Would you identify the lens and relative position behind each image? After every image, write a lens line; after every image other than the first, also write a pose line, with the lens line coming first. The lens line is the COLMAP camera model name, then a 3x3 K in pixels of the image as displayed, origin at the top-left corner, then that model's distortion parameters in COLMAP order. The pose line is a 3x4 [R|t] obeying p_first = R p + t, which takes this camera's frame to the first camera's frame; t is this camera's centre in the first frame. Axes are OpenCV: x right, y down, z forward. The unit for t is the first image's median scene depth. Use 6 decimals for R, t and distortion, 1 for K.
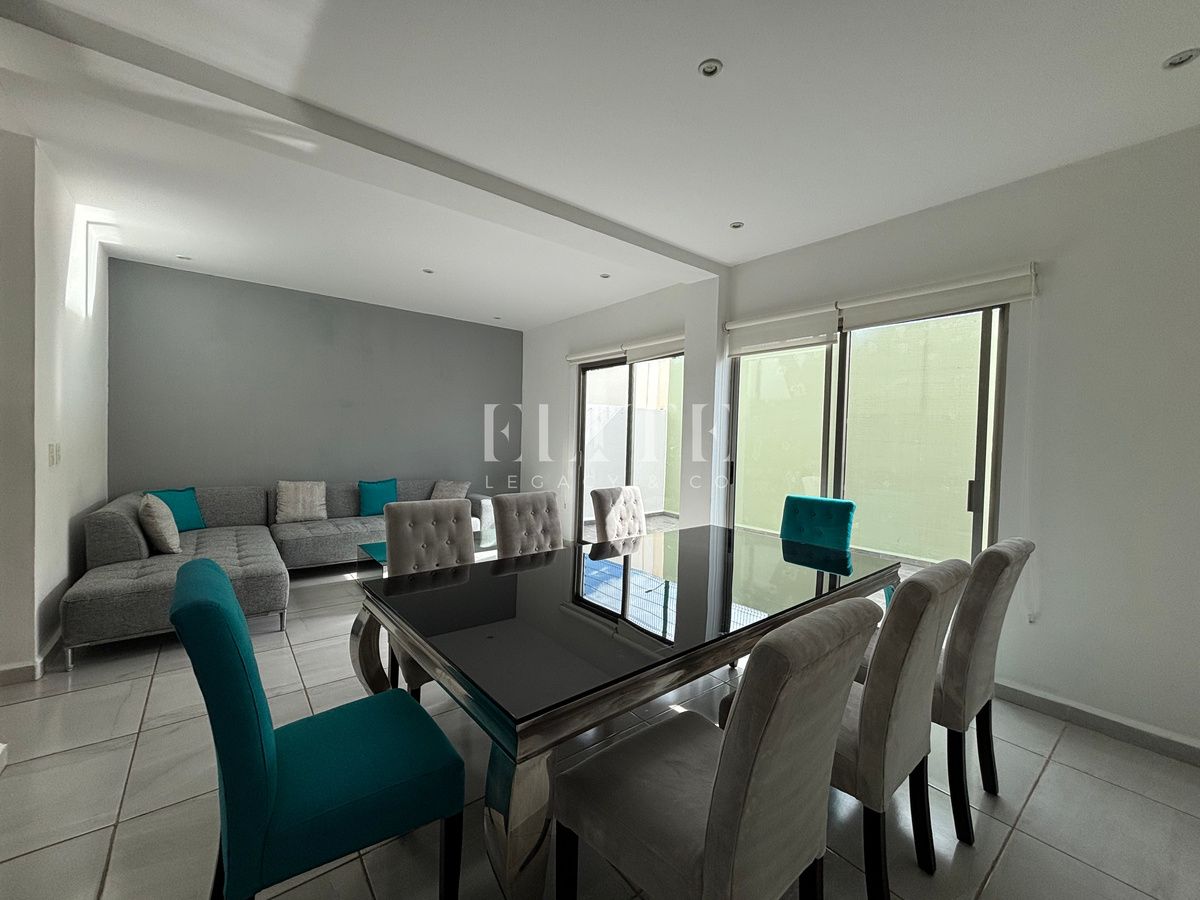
lens RADIAL K [[481.0, 0, 599.1], [0, 481.0, 447.8], [0, 0, 1]] dist [0.003041, 0.000389]
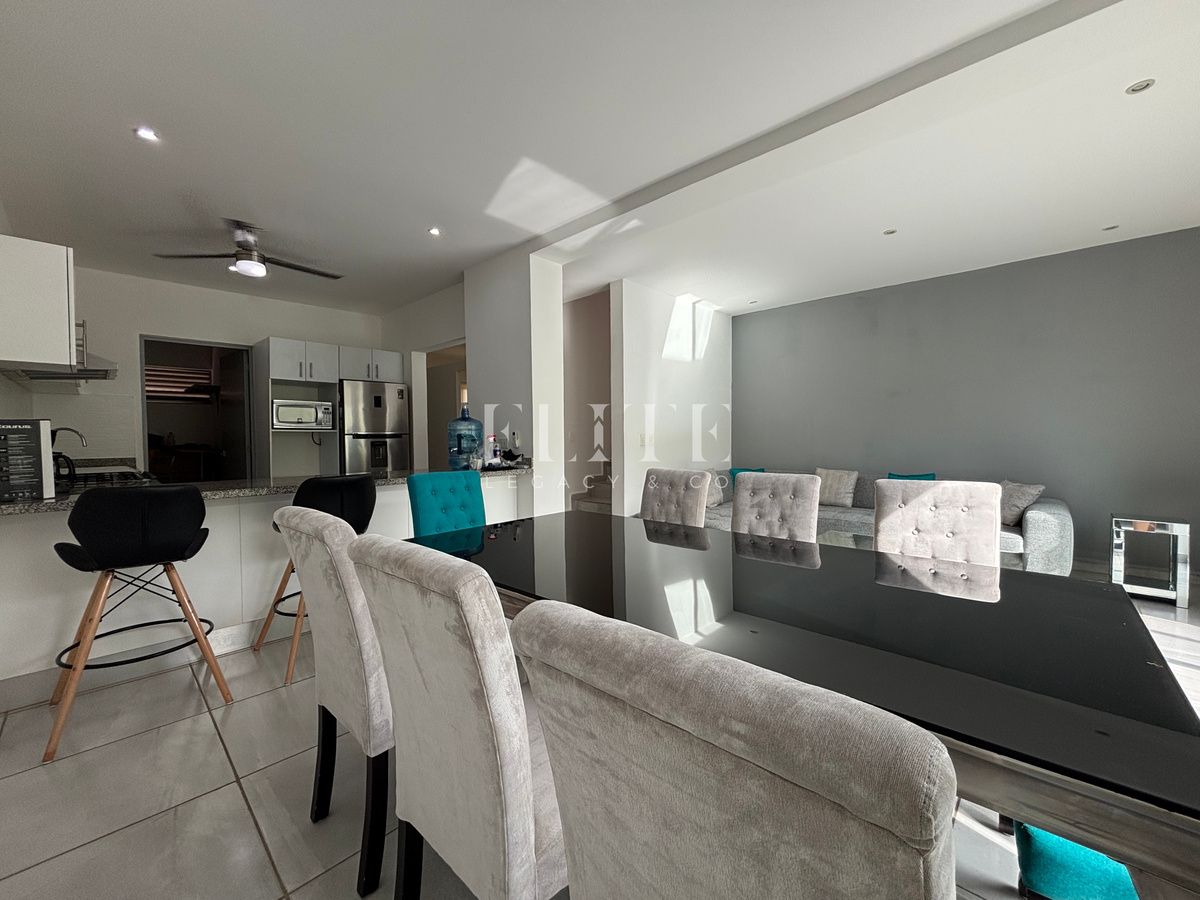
lens RADIAL K [[485.7, 0, 604.5], [0, 485.7, 446.1], [0, 0, 1]] dist [0.000344, -0.000077]
pose [[0.133568, -0.004301, -0.991030, 0.447392], [-0.010889, 0.999924, -0.005807, 0.033255], [0.990980, 0.011567, 0.133511, 0.381814]]
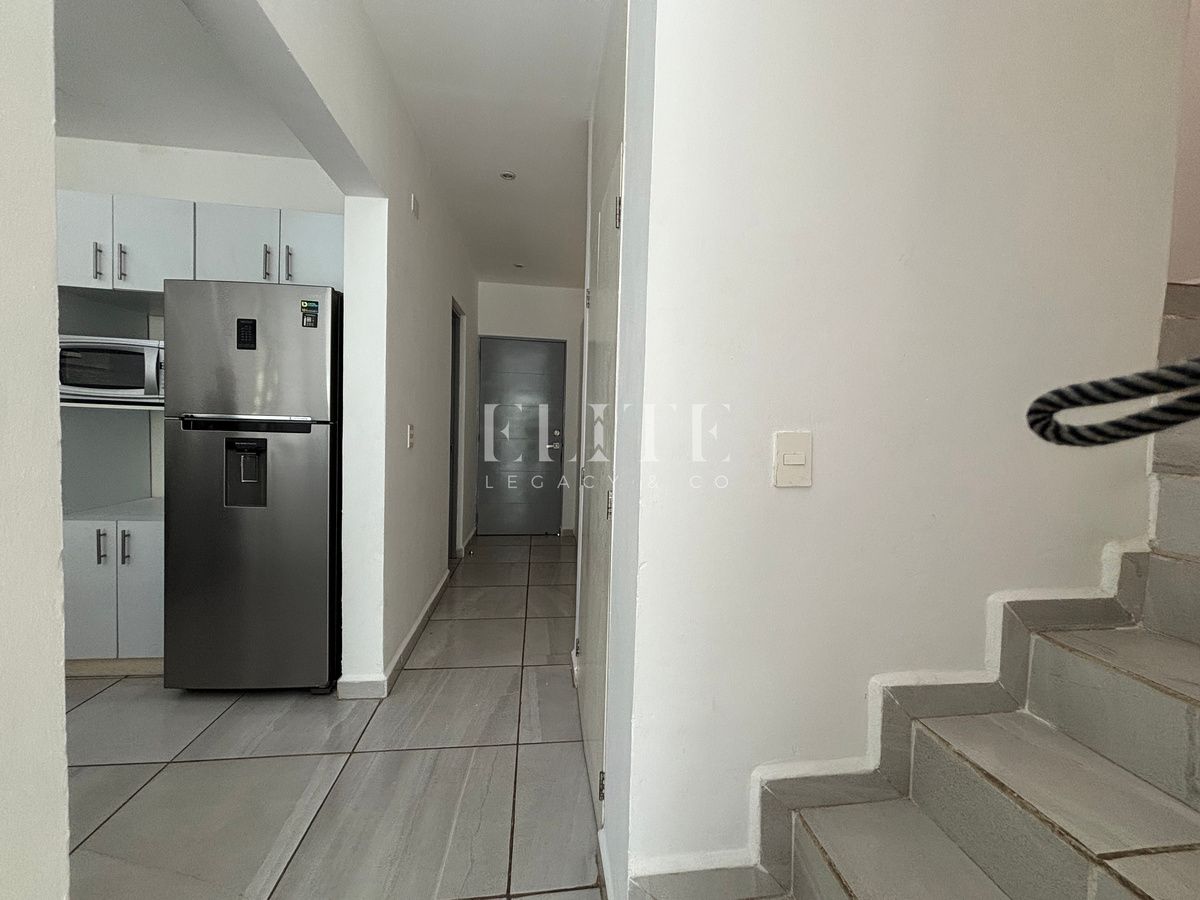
lens RADIAL K [[493.9, 0, 600.0], [0, 493.9, 450.0], [0, 0, 1]] dist [0.000395, 0.006552]
pose [[-0.520855, -0.007639, -0.853611, -0.681844], [-0.064685, 0.997438, 0.030544, -0.007928], [0.851191, 0.071124, -0.520015, 0.524569]]
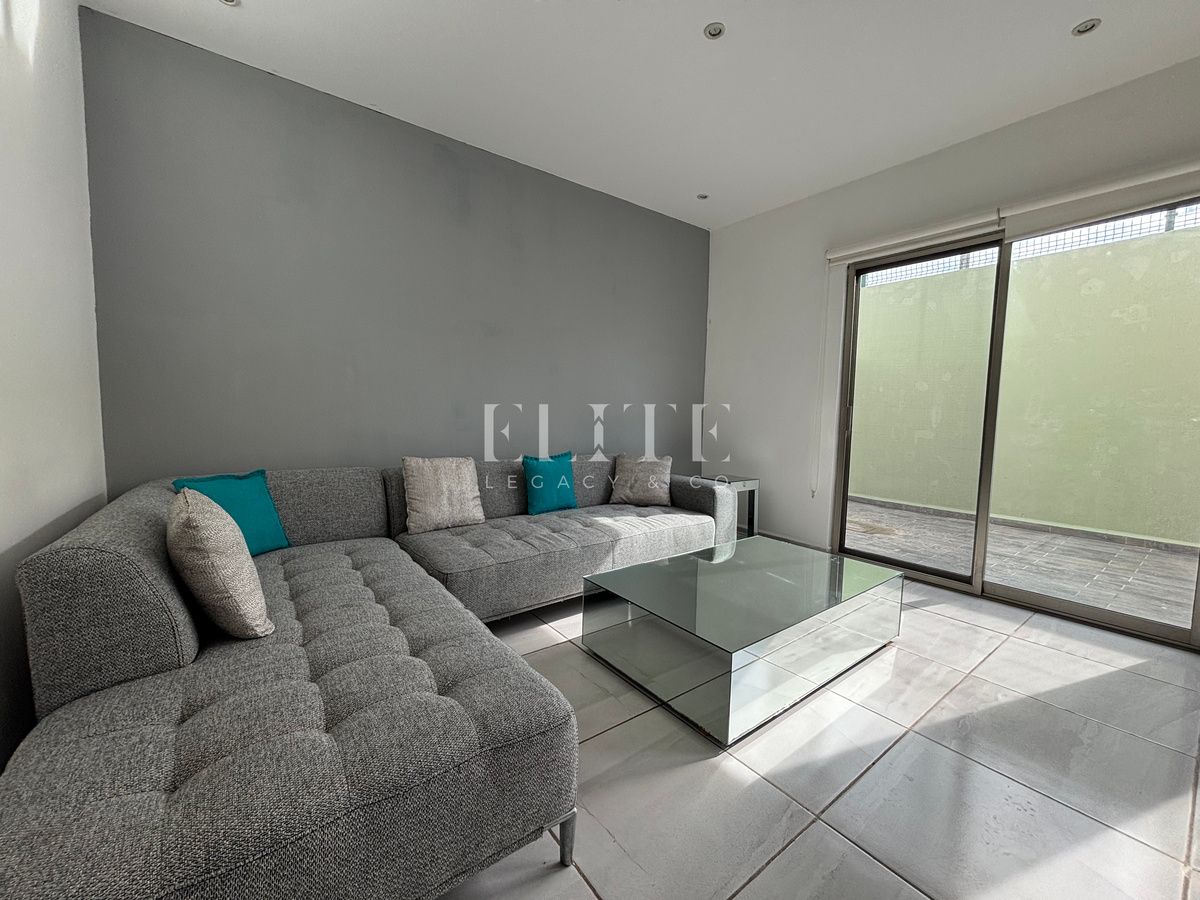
lens RADIAL K [[482.8, 0, 603.0], [0, 482.8, 443.7], [0, 0, 1]] dist [-0.000419, -0.000333]
pose [[0.999733, -0.011233, -0.020182, -0.465490], [0.012148, 0.998876, 0.045814, 0.033074], [0.019644, -0.046047, 0.998746, 0.487255]]
